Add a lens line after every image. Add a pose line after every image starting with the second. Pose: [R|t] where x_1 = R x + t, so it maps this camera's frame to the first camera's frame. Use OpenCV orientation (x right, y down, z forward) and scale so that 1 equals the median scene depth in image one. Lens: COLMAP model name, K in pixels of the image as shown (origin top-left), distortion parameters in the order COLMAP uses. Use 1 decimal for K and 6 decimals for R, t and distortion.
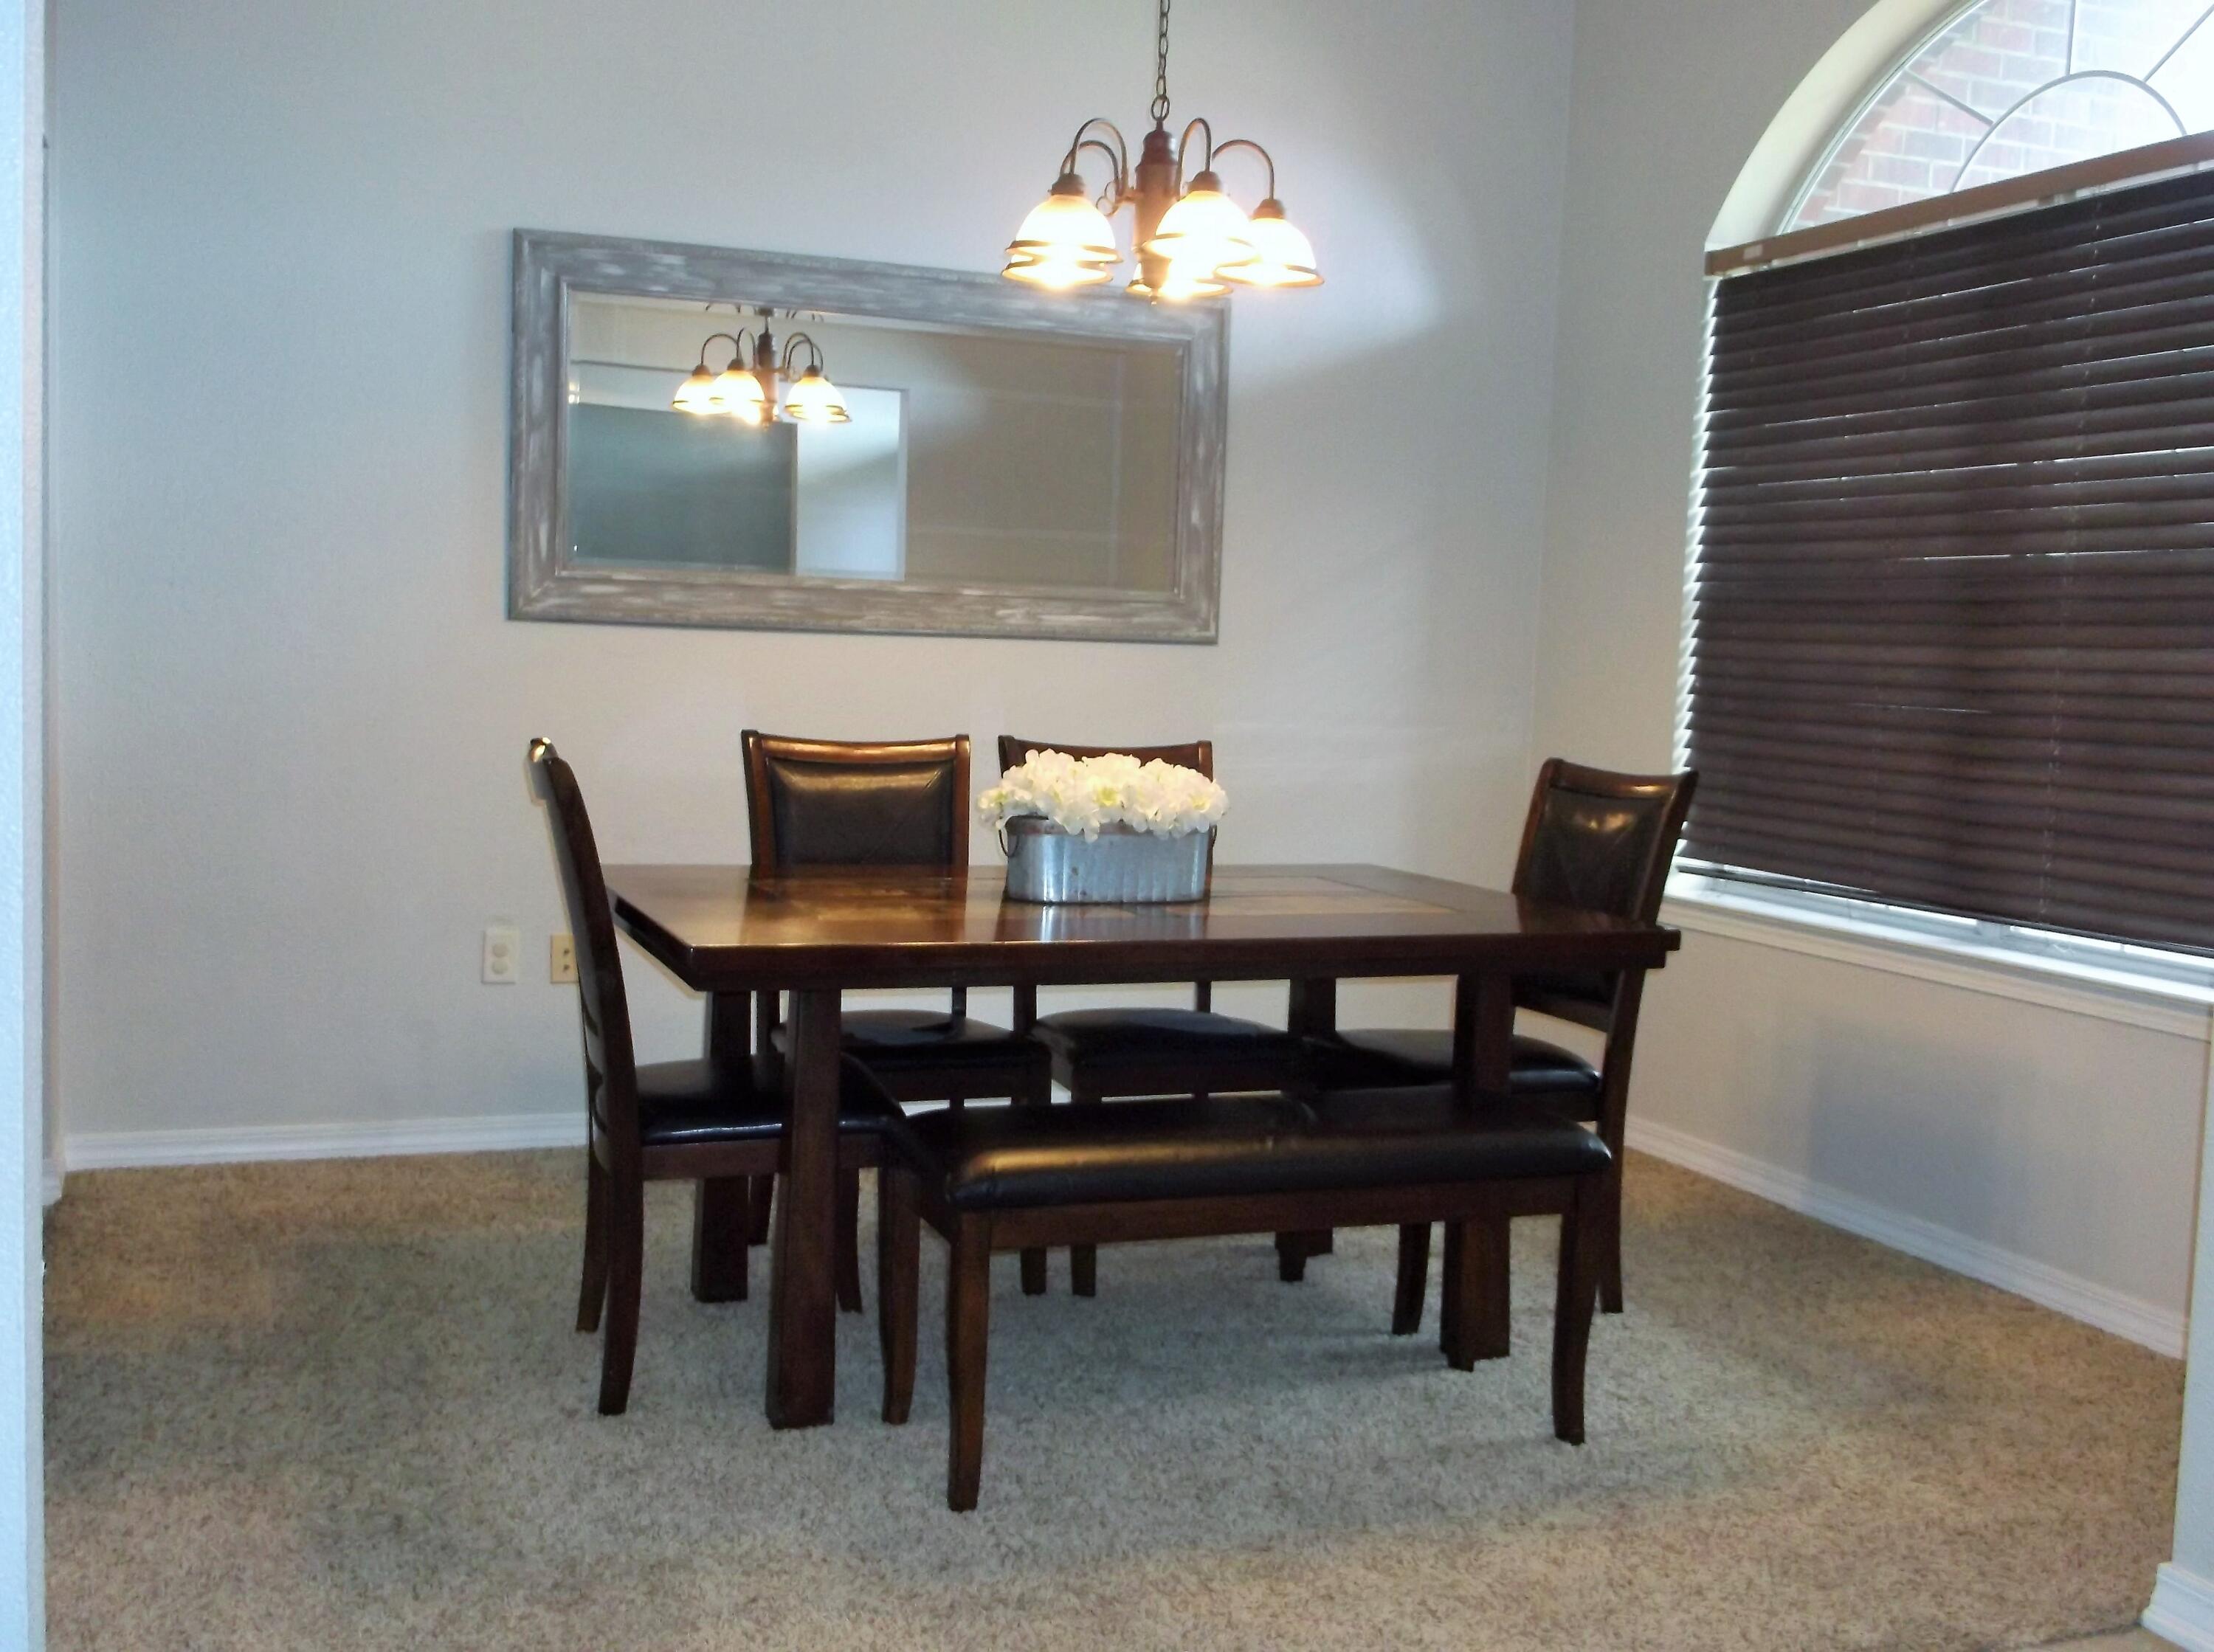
lens RADIAL K [[2175.8, 0, 1100.0], [0, 2175.8, 820.3], [0, 0, 1]] dist [0.017193, -0.013972]
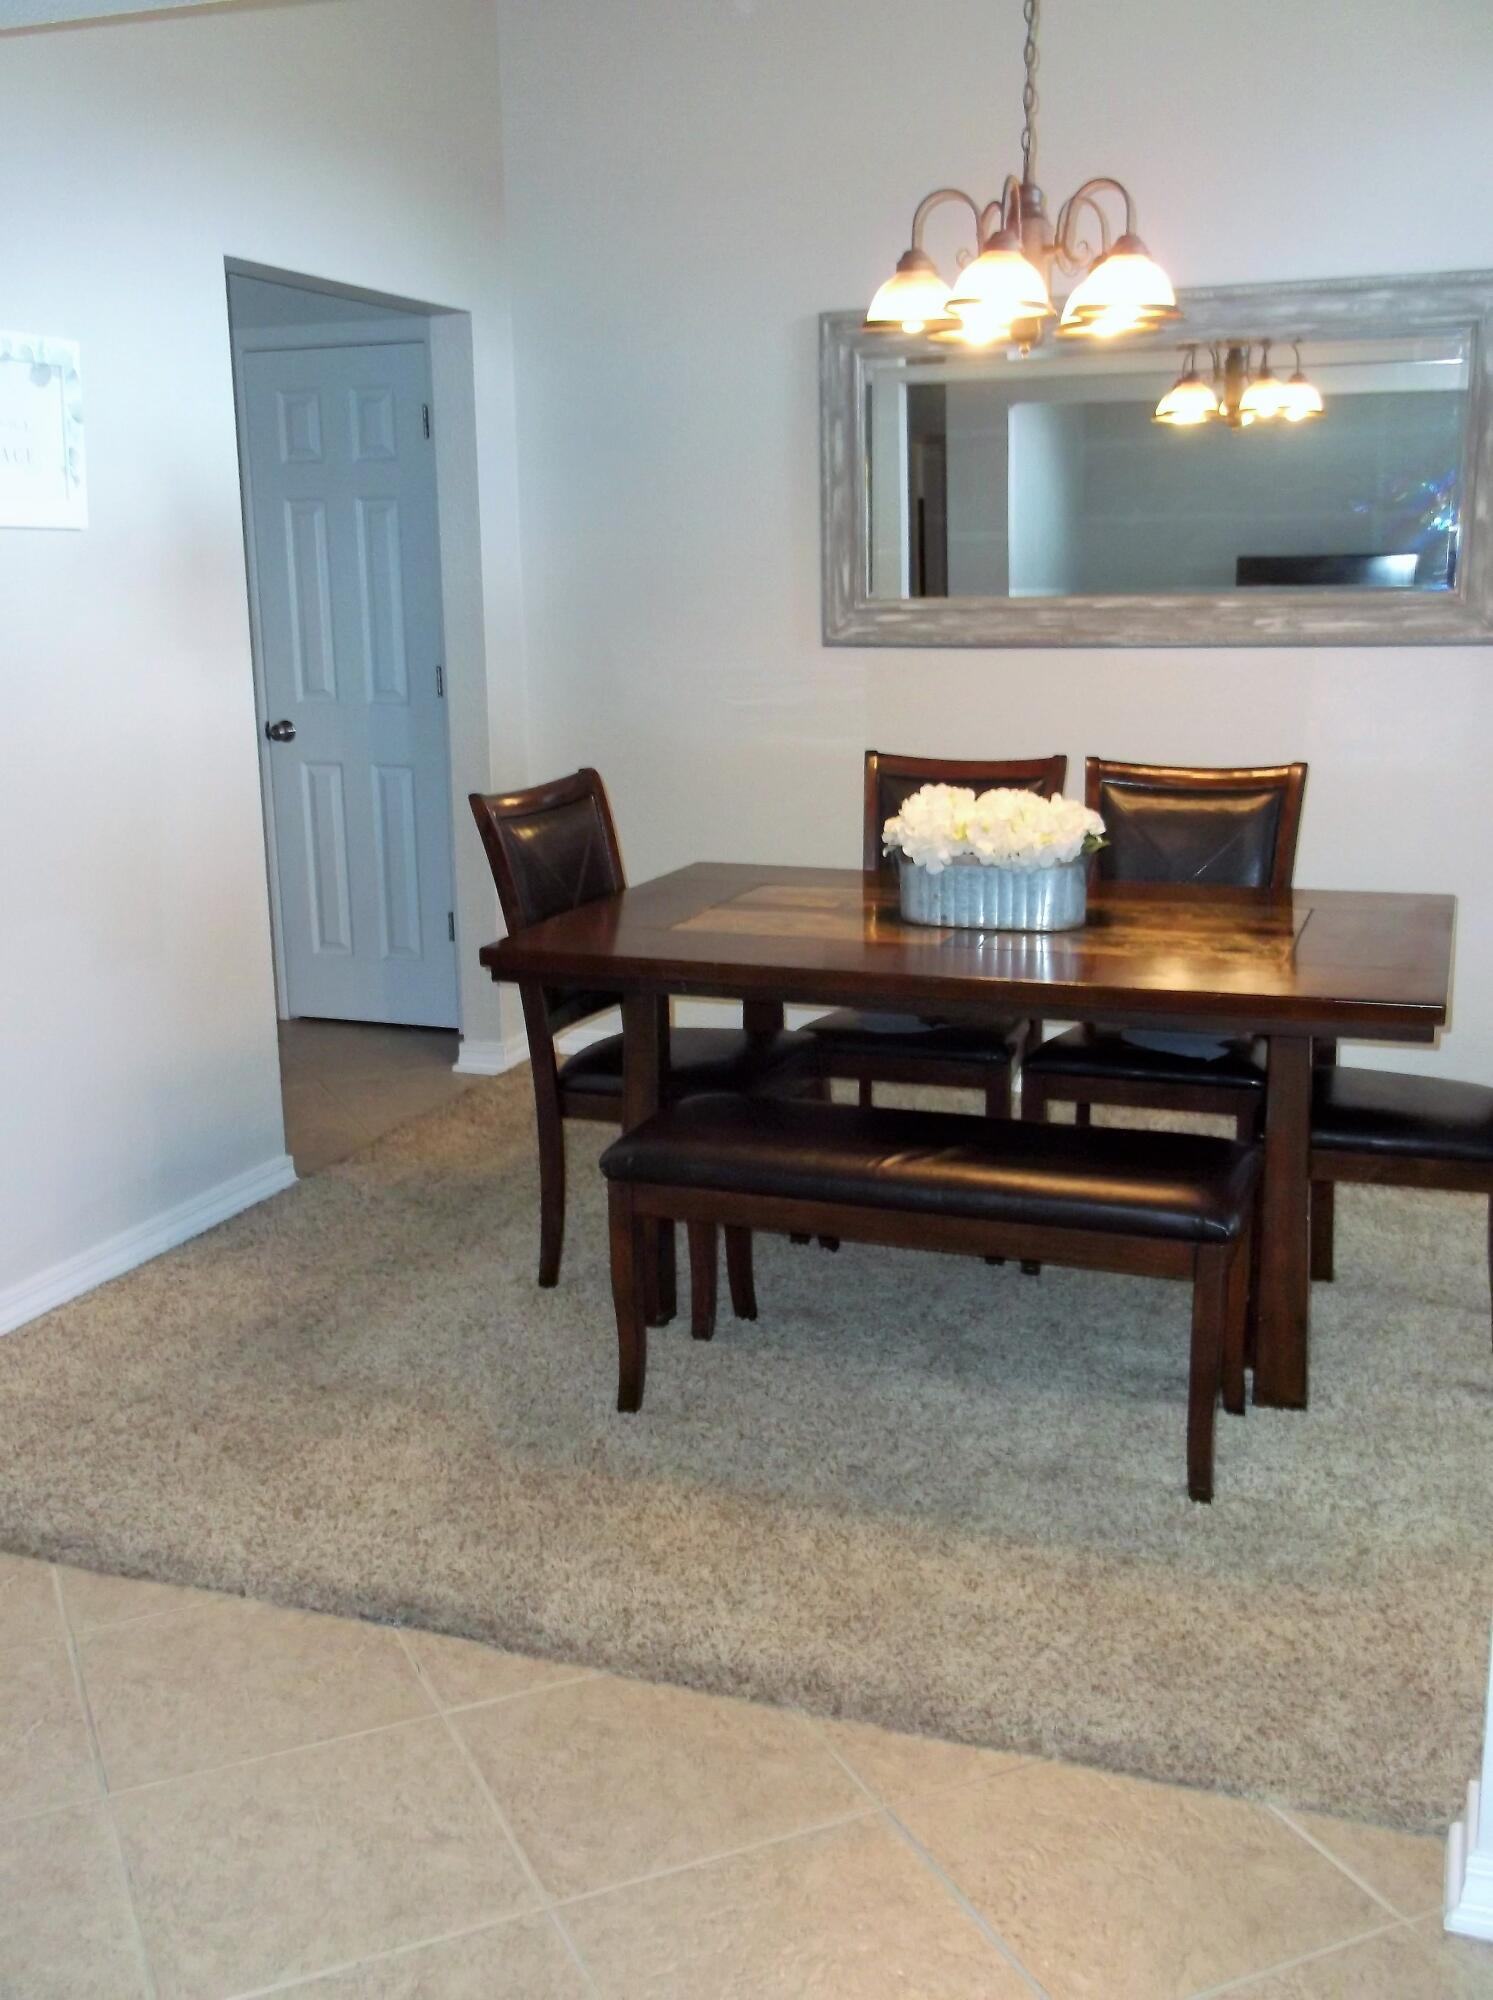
lens RADIAL K [[1965.7, 0, 740.6], [0, 1965.7, 1012.4], [0, 0, 1]] dist [0.017193, -0.013972]
pose [[0.744334, 0.103645, -0.659715, 0.443668], [-0.012065, 0.989809, 0.141893, -0.045721], [0.667698, -0.097656, 0.737999, 0.141439]]
